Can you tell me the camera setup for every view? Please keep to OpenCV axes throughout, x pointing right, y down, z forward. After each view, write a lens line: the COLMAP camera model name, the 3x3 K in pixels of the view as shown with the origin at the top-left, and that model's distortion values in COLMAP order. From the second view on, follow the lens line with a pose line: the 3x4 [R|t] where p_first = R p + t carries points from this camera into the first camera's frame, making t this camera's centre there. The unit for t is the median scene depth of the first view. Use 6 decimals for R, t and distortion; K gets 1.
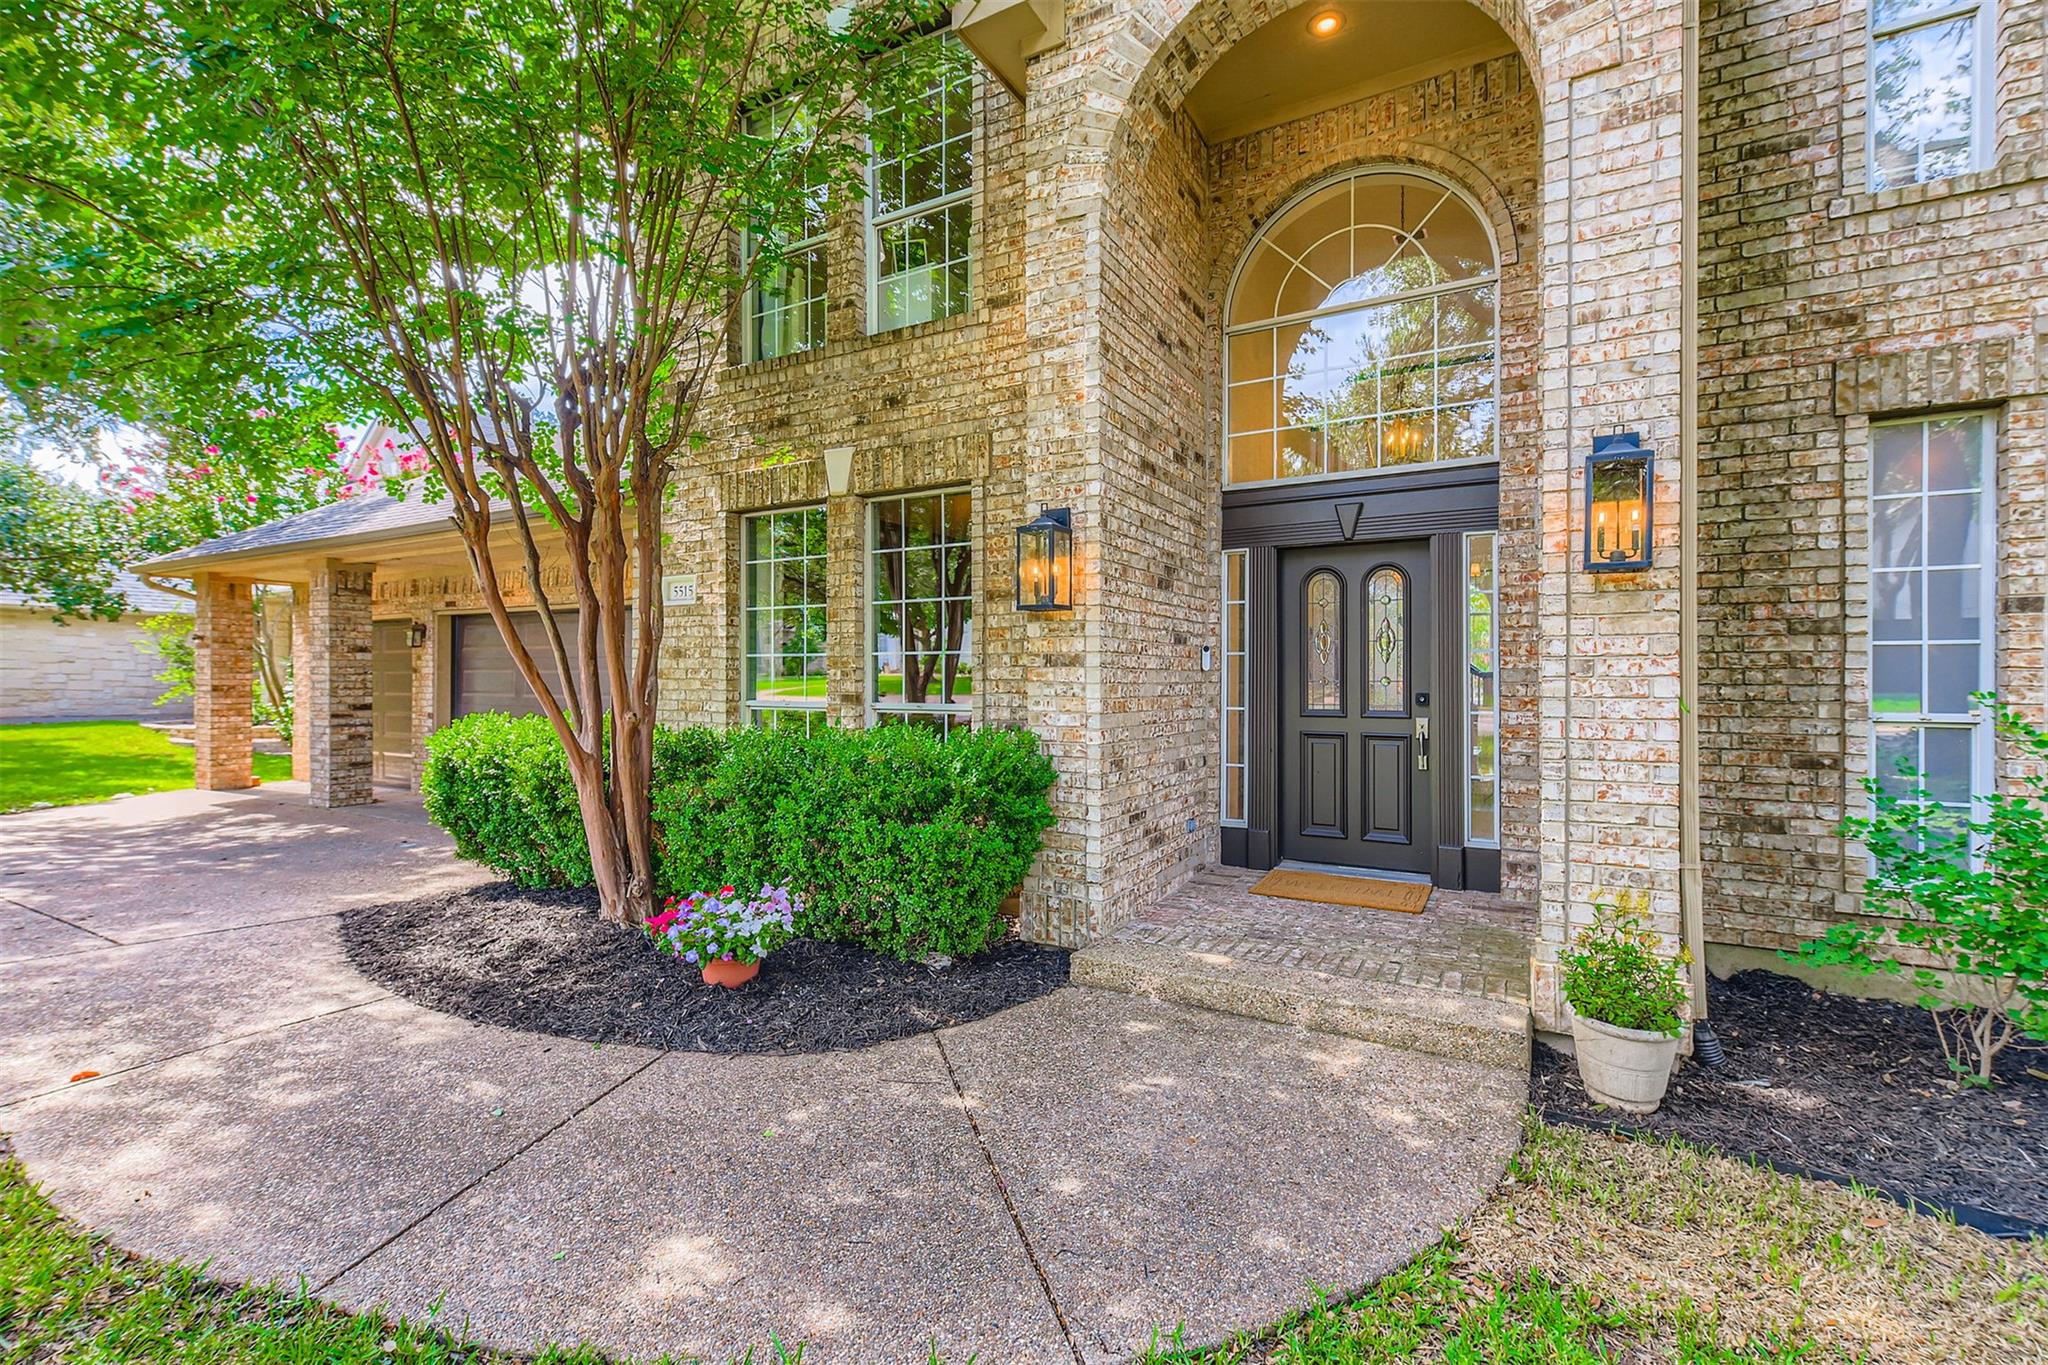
lens RADIAL K [[887.0, 0, 1032.6], [0, 887.0, 685.5], [0, 0, 1]] dist [0.002718, -0.000043]
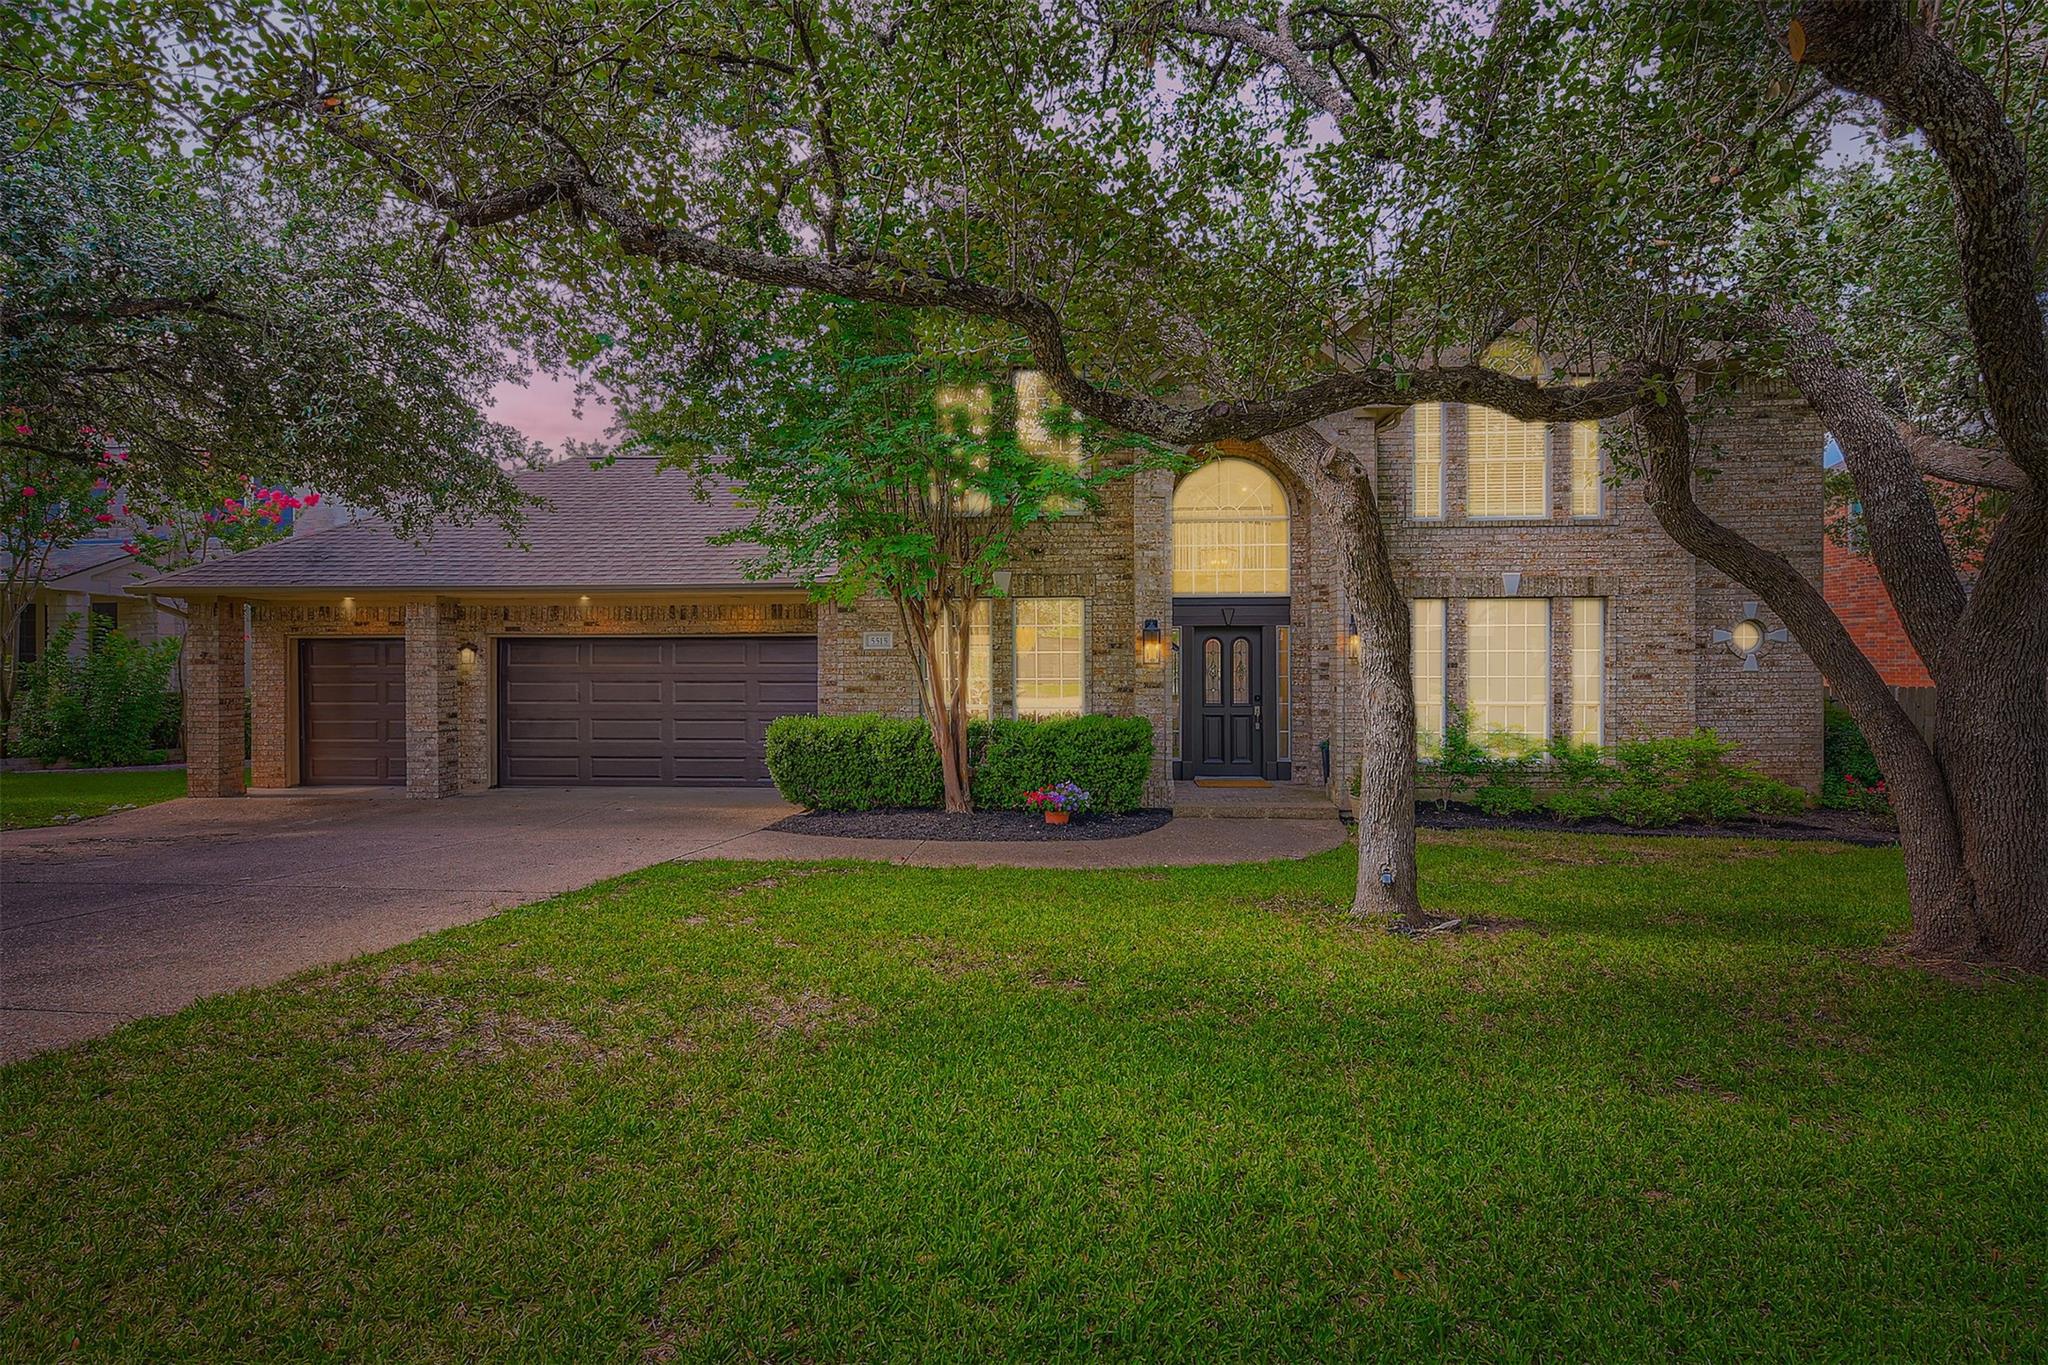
lens RADIAL K [[991.6, 0, 1024.0], [0, 991.6, 682.5], [0, 0, 1]] dist [0.005183, -0.000039]
pose [[0.906210, -0.010986, 0.422686, -1.367805], [0.006823, 0.999912, 0.011360, -0.066869], [-0.422773, -0.007410, 0.906205, -1.208512]]
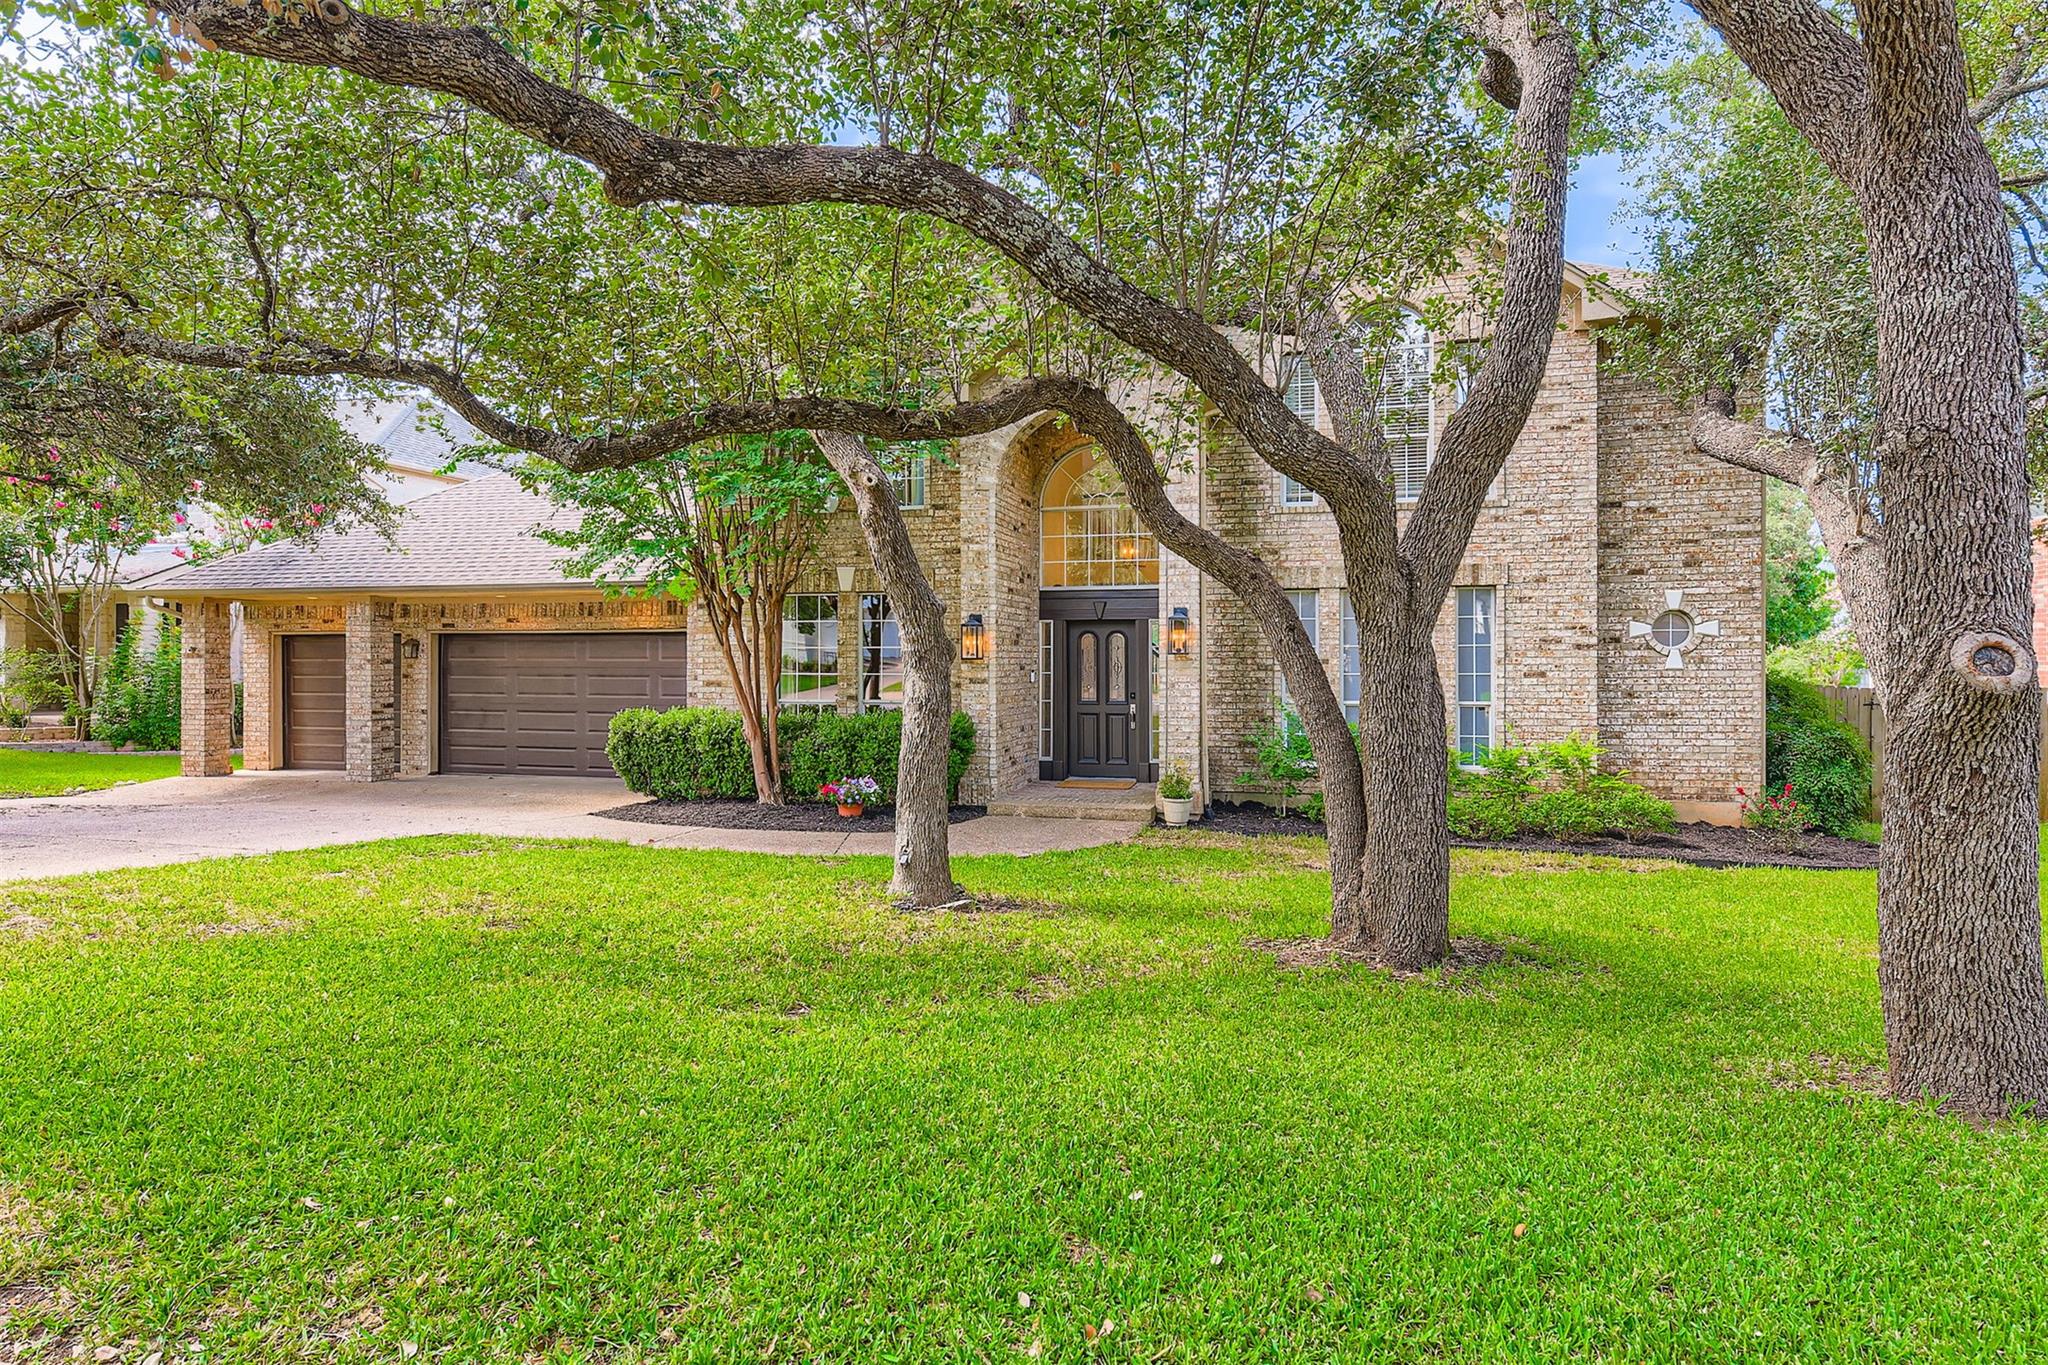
lens RADIAL K [[1129.0, 0, 1024.0], [0, 1129.0, 682.5], [0, 0, 1]] dist [0.001086, 0.000509]
pose [[0.969225, -0.005916, 0.246105, -0.566739], [0.003177, 0.999929, 0.011526, -0.057047], [-0.246155, -0.010390, 0.969175, -1.843917]]
